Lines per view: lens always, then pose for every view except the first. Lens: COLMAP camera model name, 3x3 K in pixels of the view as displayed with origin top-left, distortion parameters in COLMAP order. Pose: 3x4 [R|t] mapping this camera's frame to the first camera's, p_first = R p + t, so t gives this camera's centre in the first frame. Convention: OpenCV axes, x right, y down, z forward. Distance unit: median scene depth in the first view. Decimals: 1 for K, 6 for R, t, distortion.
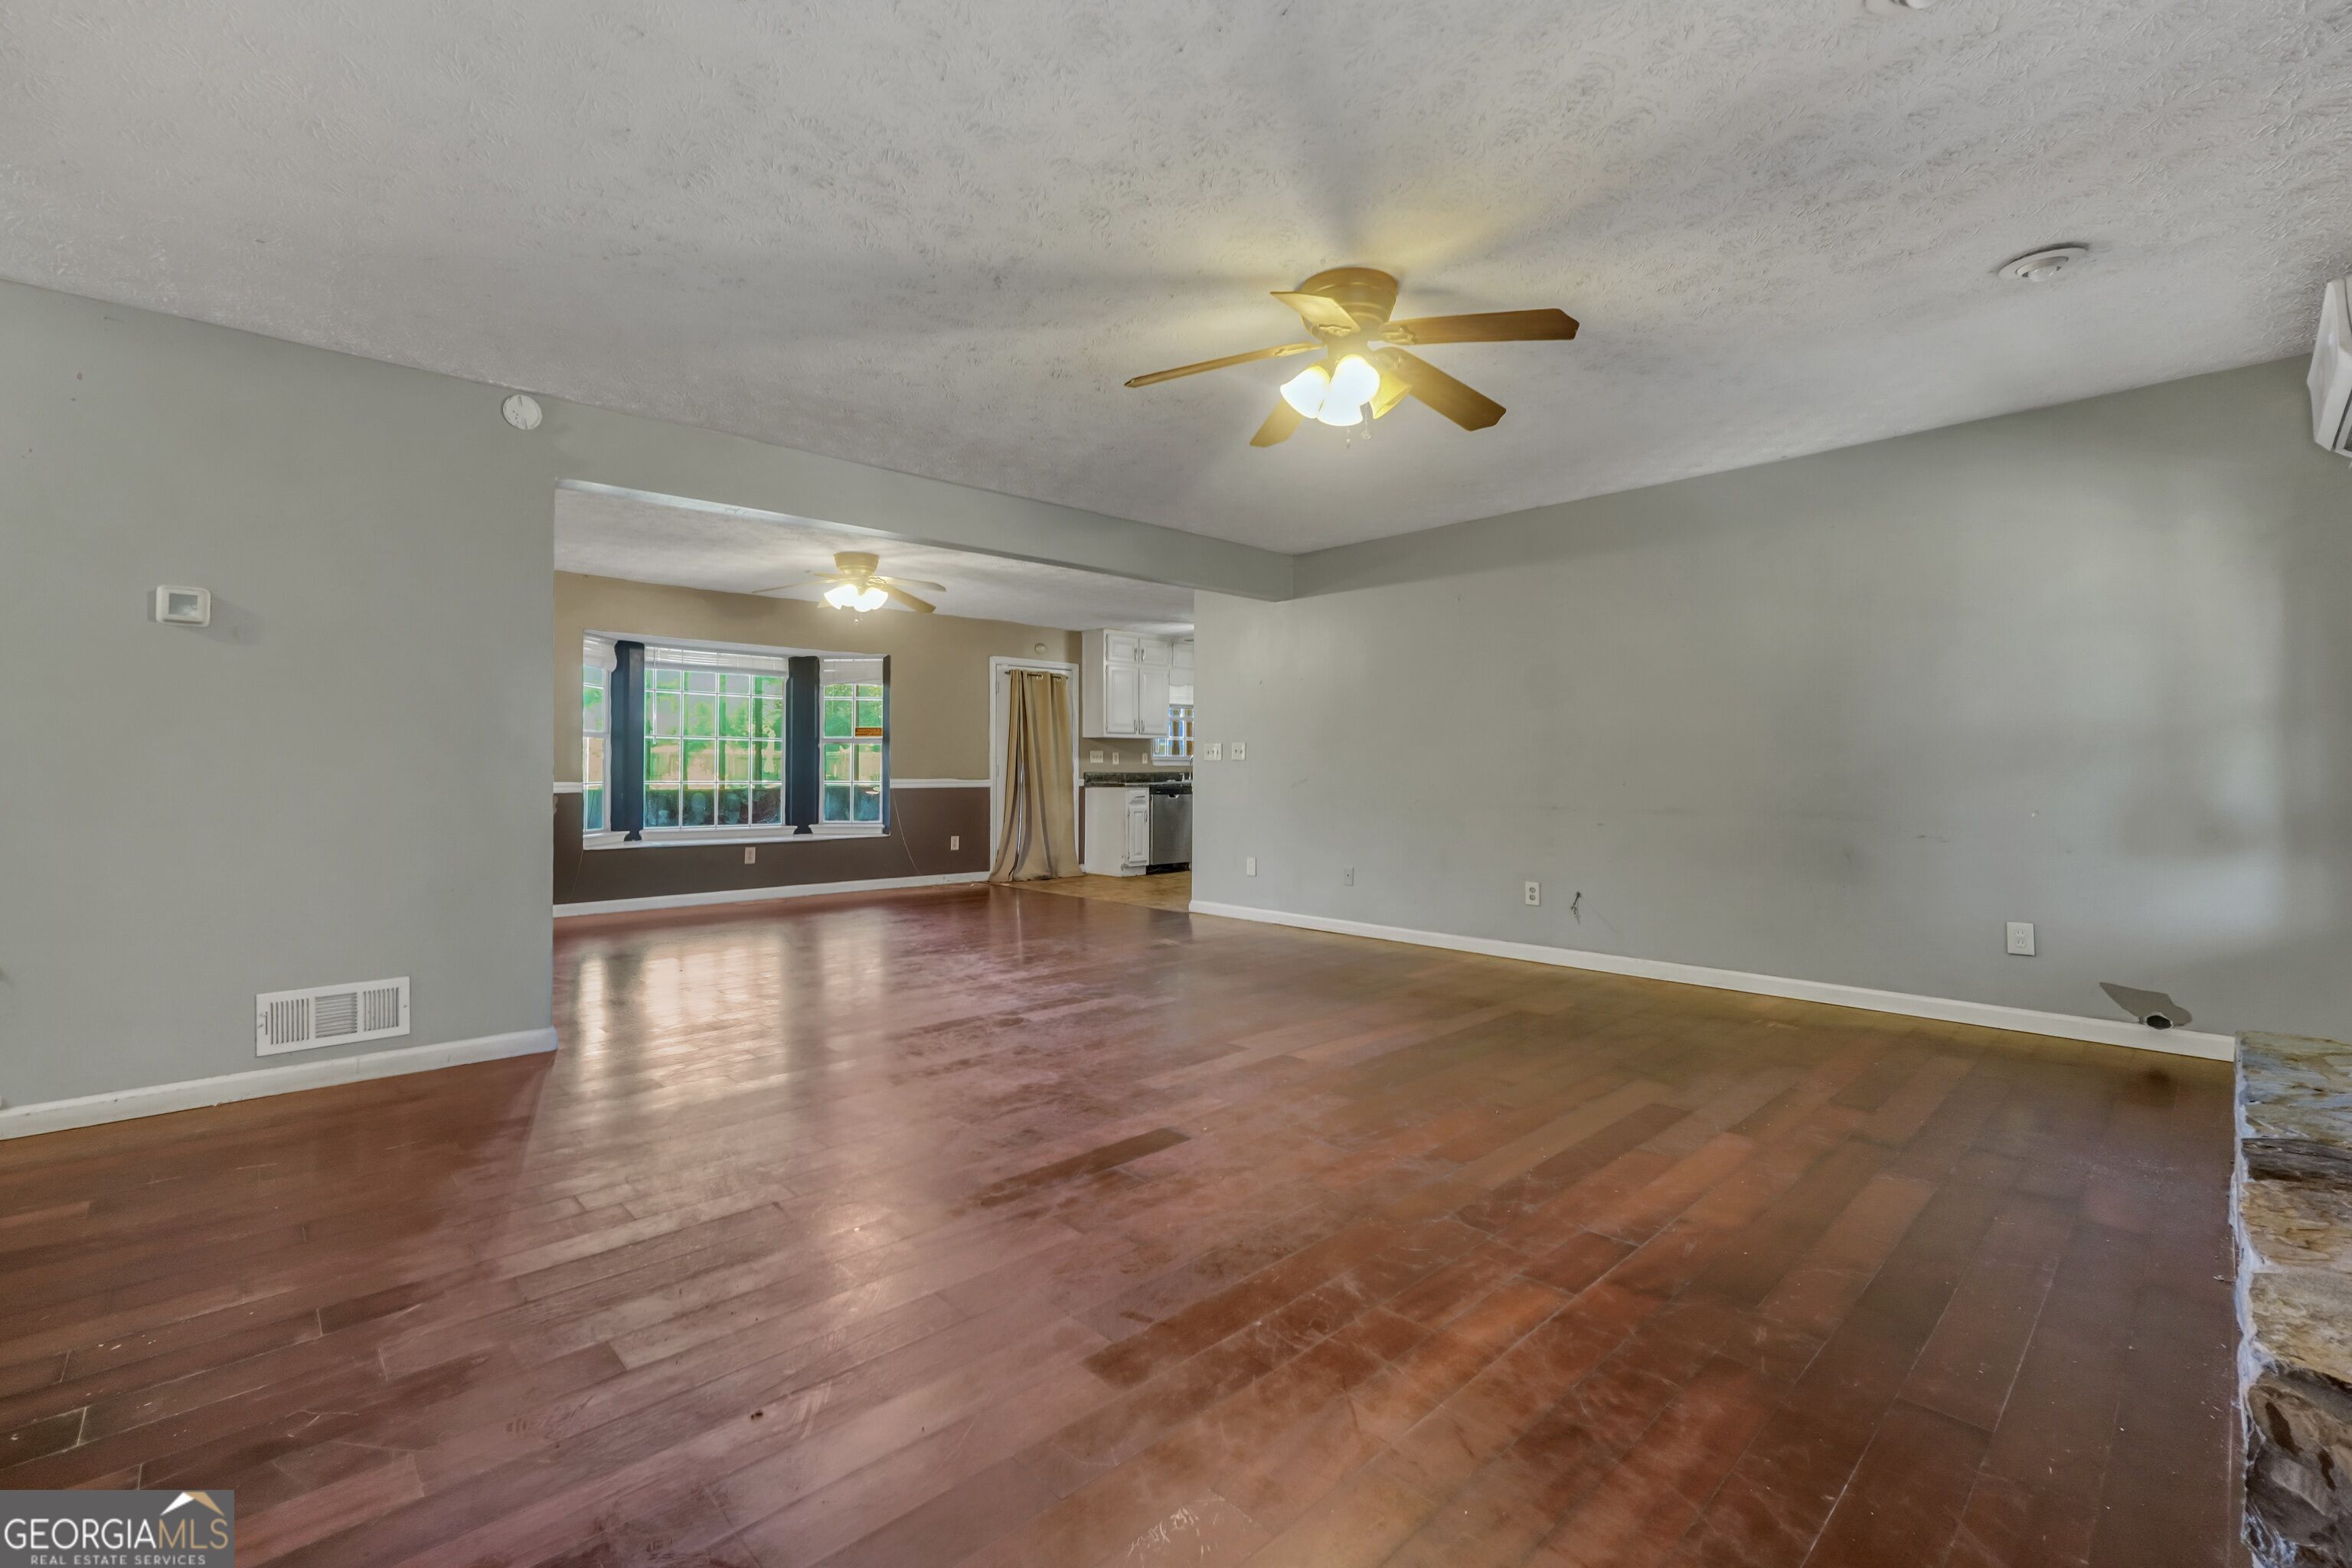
lens RADIAL K [[1035.8, 0, 1176.0], [0, 1035.8, 784.0], [0, 0, 1]] dist [-0.003345, -0.000393]
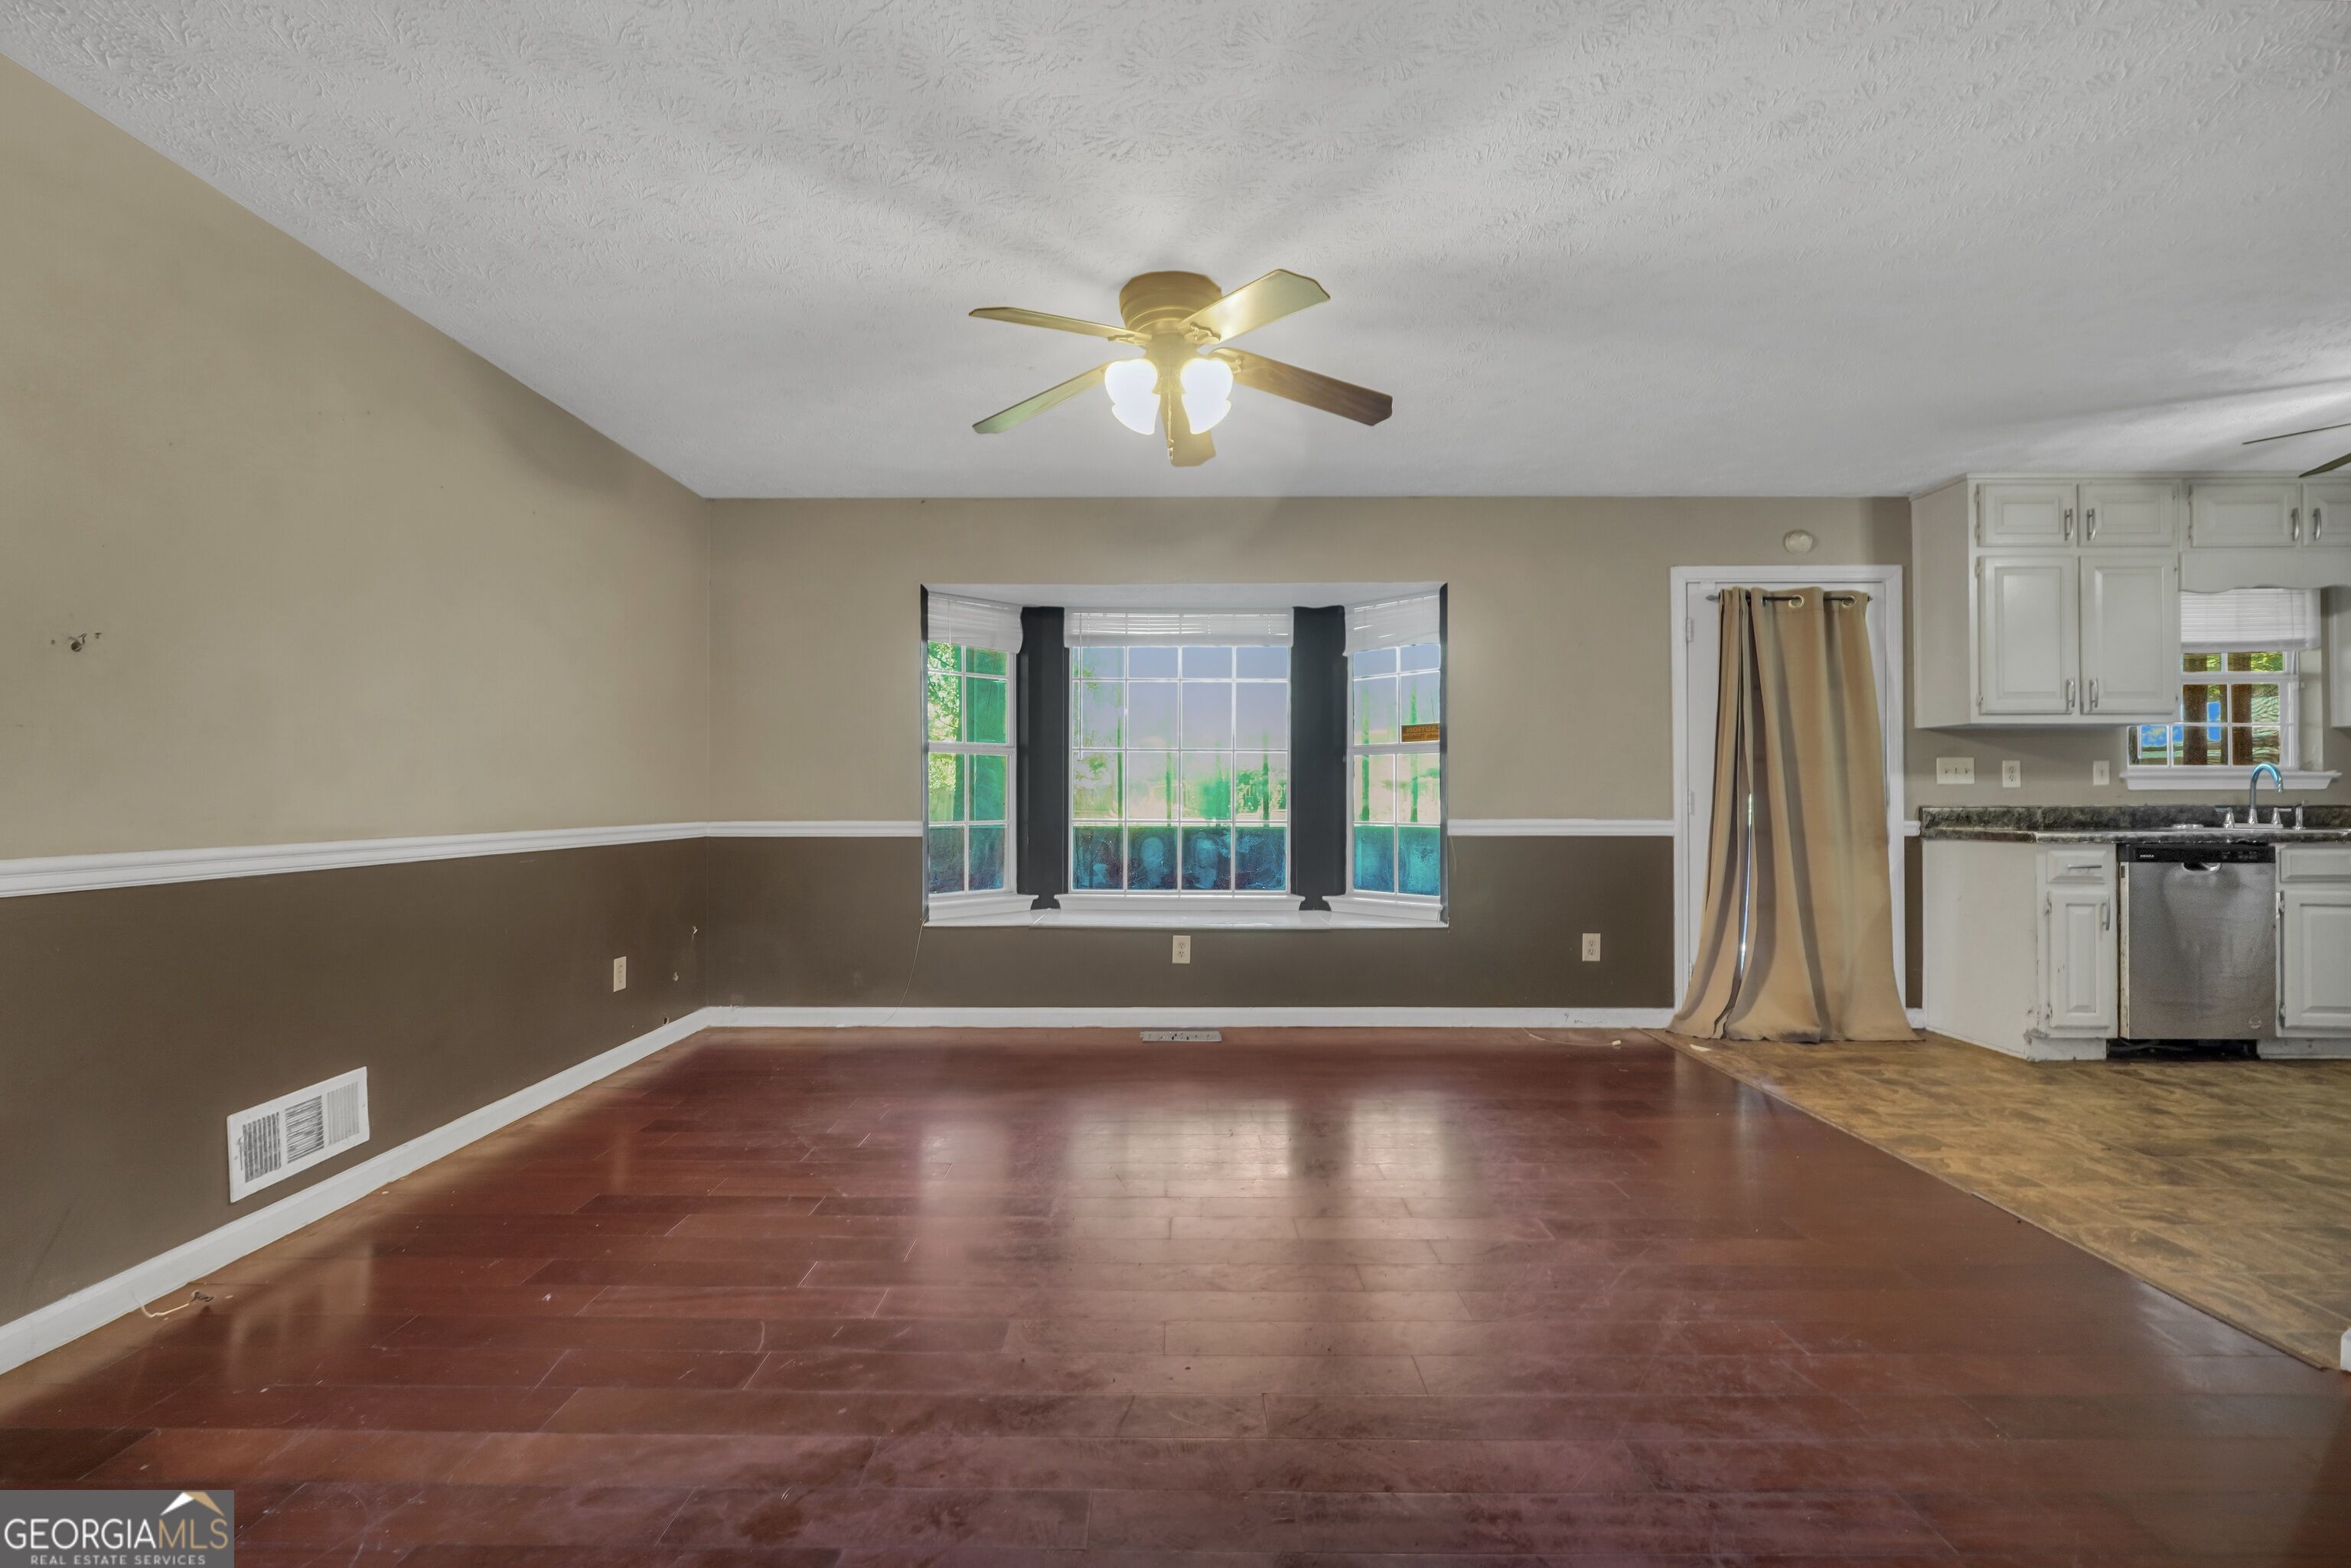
lens RADIAL K [[1035.4, 0, 1175.5], [0, 1035.4, 784.0], [0, 0, 1]] dist [-0.003345, -0.000393]
pose [[0.720288, -0.011968, -0.693572, -0.010985], [-0.007778, 0.999649, -0.025327, -0.007219], [0.693631, 0.023638, 0.719942, 0.485313]]
